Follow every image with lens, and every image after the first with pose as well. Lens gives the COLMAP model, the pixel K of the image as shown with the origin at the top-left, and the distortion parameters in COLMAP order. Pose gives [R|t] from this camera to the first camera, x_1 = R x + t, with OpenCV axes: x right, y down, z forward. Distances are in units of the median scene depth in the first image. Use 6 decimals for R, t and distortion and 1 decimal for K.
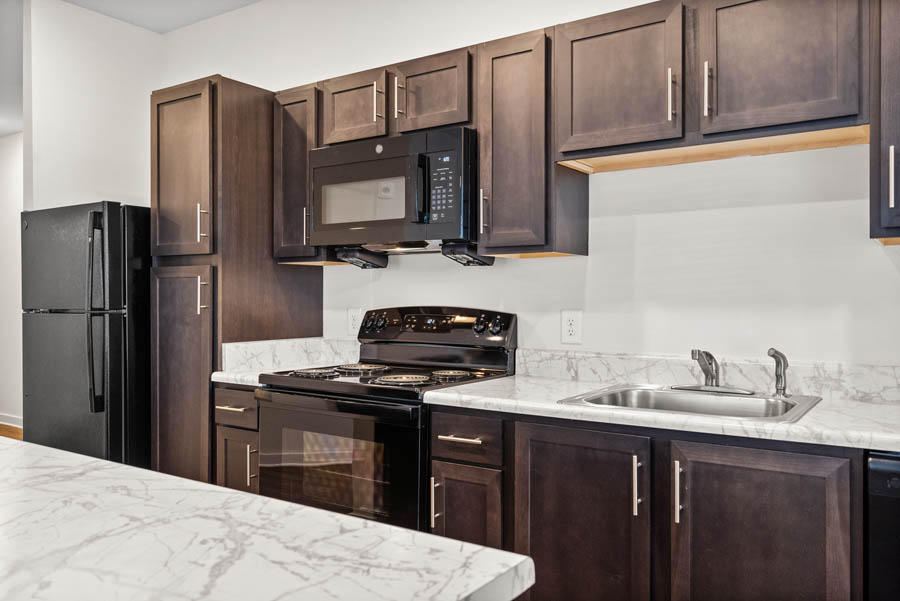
lens RADIAL K [[722.0, 0, 448.6], [0, 722.0, 299.9], [0, 0, 1]] dist [-0.039775, -0.001628]
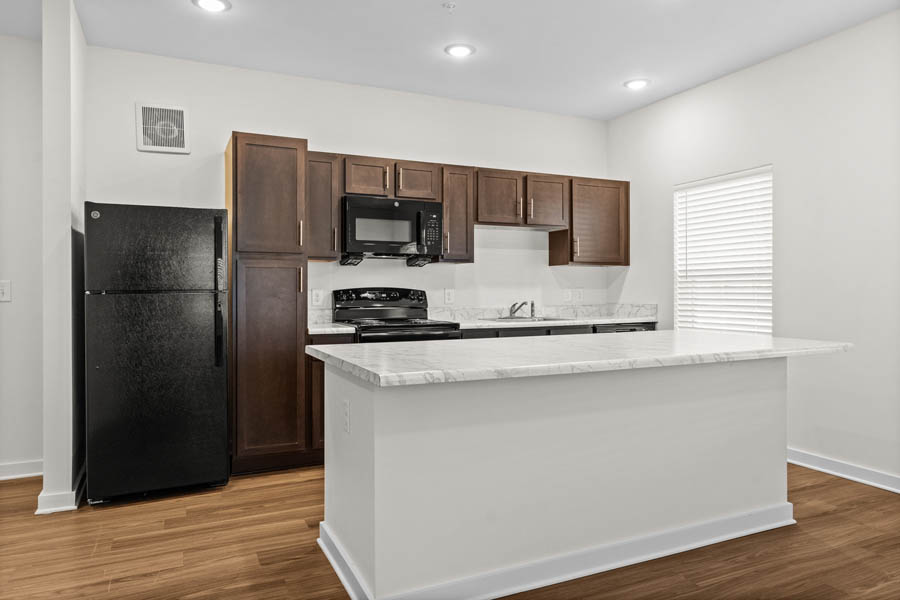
lens RADIAL K [[599.1, 0, 449.9], [0, 599.1, 296.8], [0, 0, 1]] dist [0.004309, 0.000726]
pose [[0.500472, -0.012361, 0.865664, -1.404870], [0.003511, 0.999919, 0.012248, 0.016777], [-0.865745, -0.003090, 0.500475, 0.082503]]
